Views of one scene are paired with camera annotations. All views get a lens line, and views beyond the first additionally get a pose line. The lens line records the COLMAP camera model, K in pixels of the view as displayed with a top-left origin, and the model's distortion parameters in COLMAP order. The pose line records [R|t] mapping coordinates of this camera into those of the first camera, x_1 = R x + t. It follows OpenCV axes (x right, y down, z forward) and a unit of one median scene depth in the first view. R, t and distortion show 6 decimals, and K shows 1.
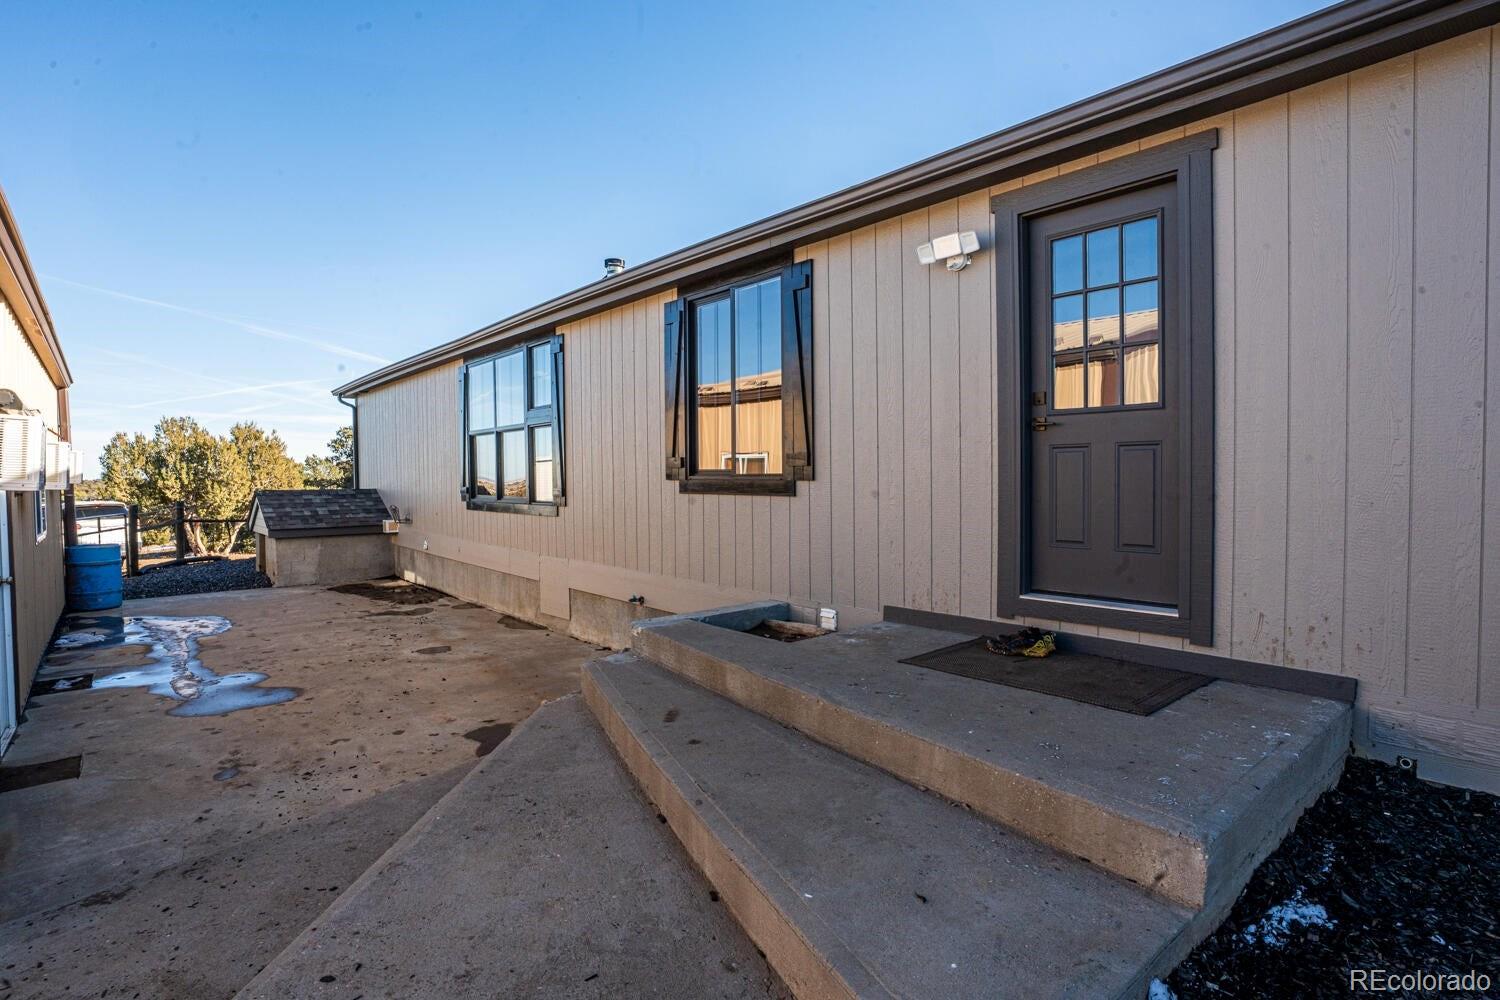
lens RADIAL K [[758.5, 0, 750.0], [0, 758.5, 500.0], [0, 0, 1]] dist [-0.065813, 0.028755]
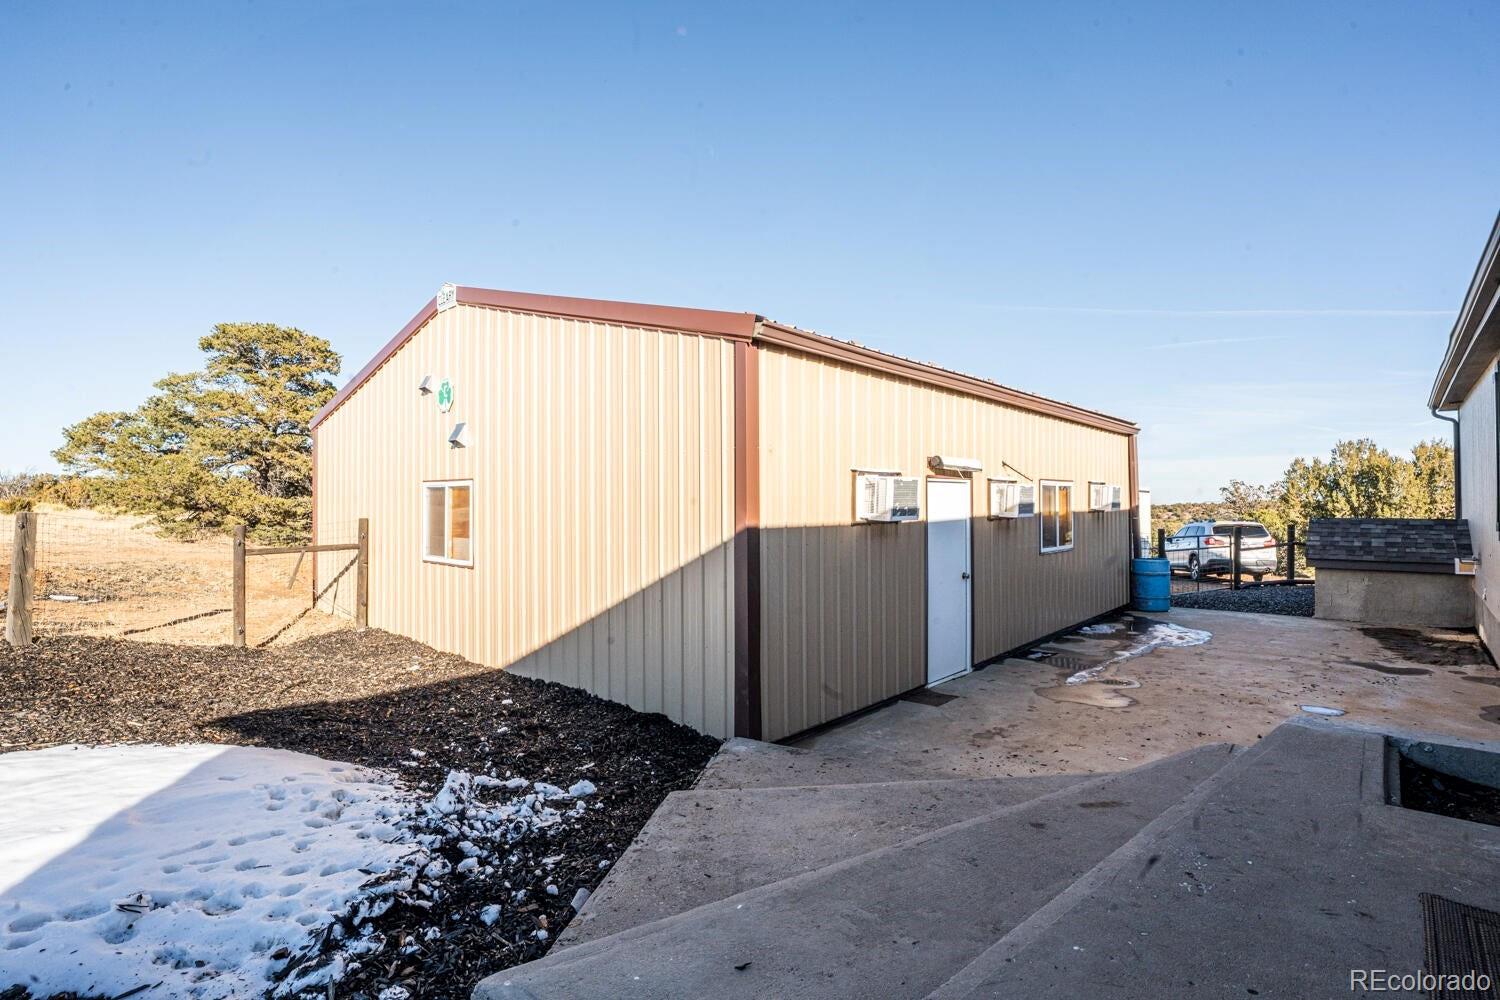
lens RADIAL K [[737.2, 0, 750.0], [0, 737.2, 500.0], [0, 0, 1]] dist [-0.069630, 0.028468]
pose [[0.132256, 0.005102, -0.991203, 0.395813], [-0.030690, 0.999528, 0.001049, -0.031712], [0.990740, 0.030282, 0.132350, 0.286548]]
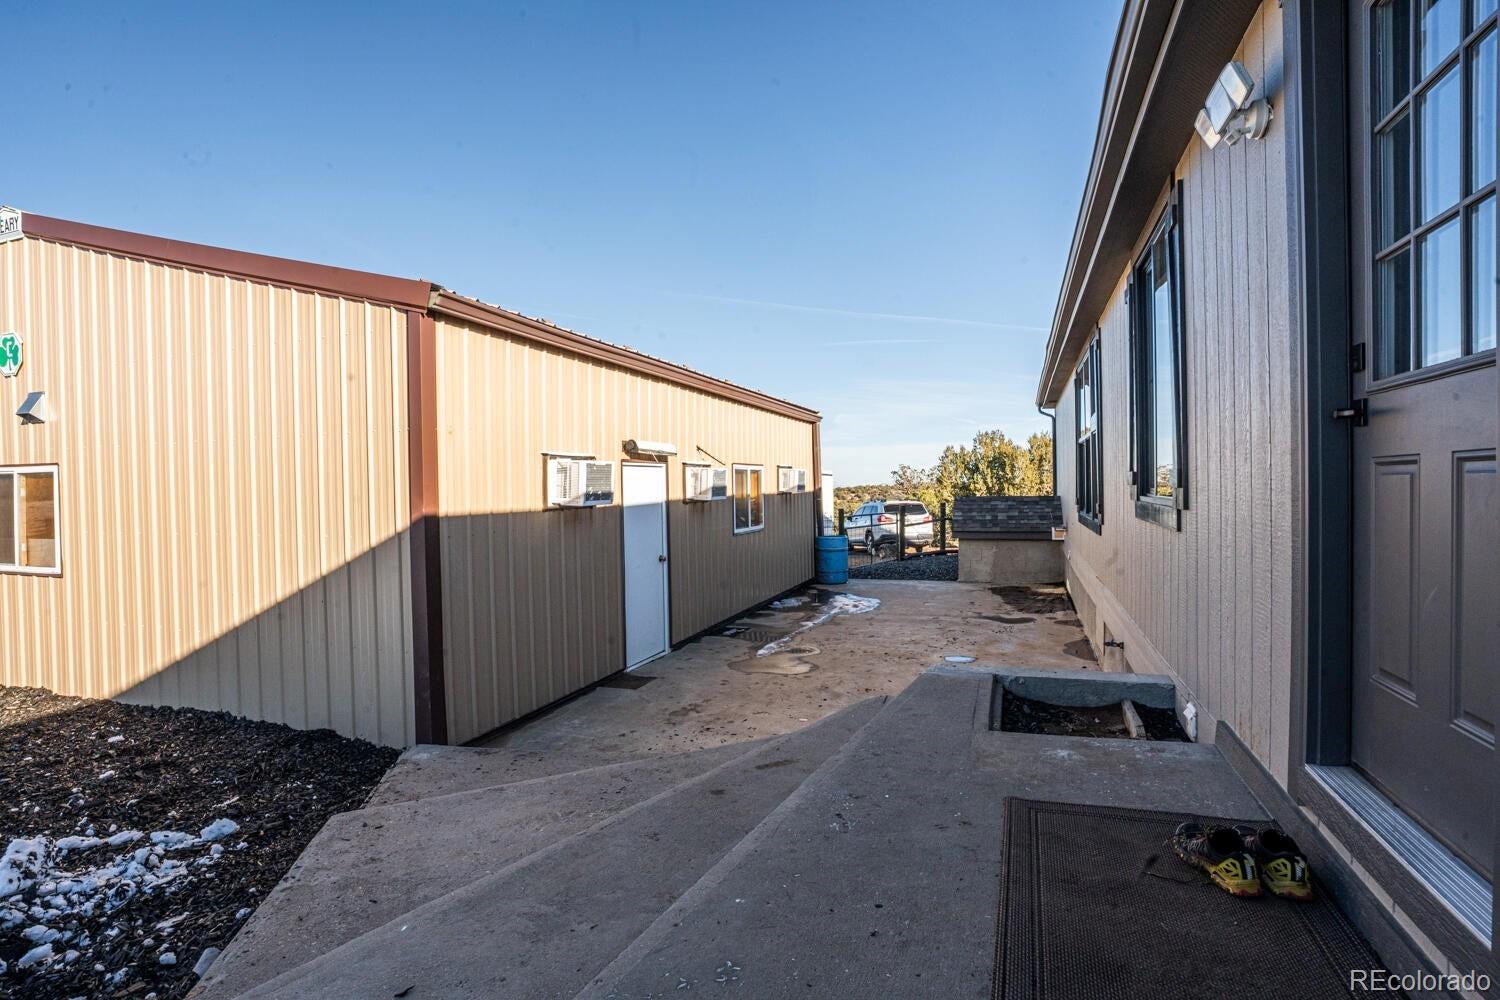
lens RADIAL K [[748.7, 0, 750.0], [0, 748.7, 500.0], [0, 0, 1]] dist [-0.067386, 0.028083]
pose [[0.499774, 0.018958, -0.865948, 0.401998], [-0.018780, 0.999763, 0.011049, -0.030766], [0.865952, 0.010741, 0.500012, 0.304511]]
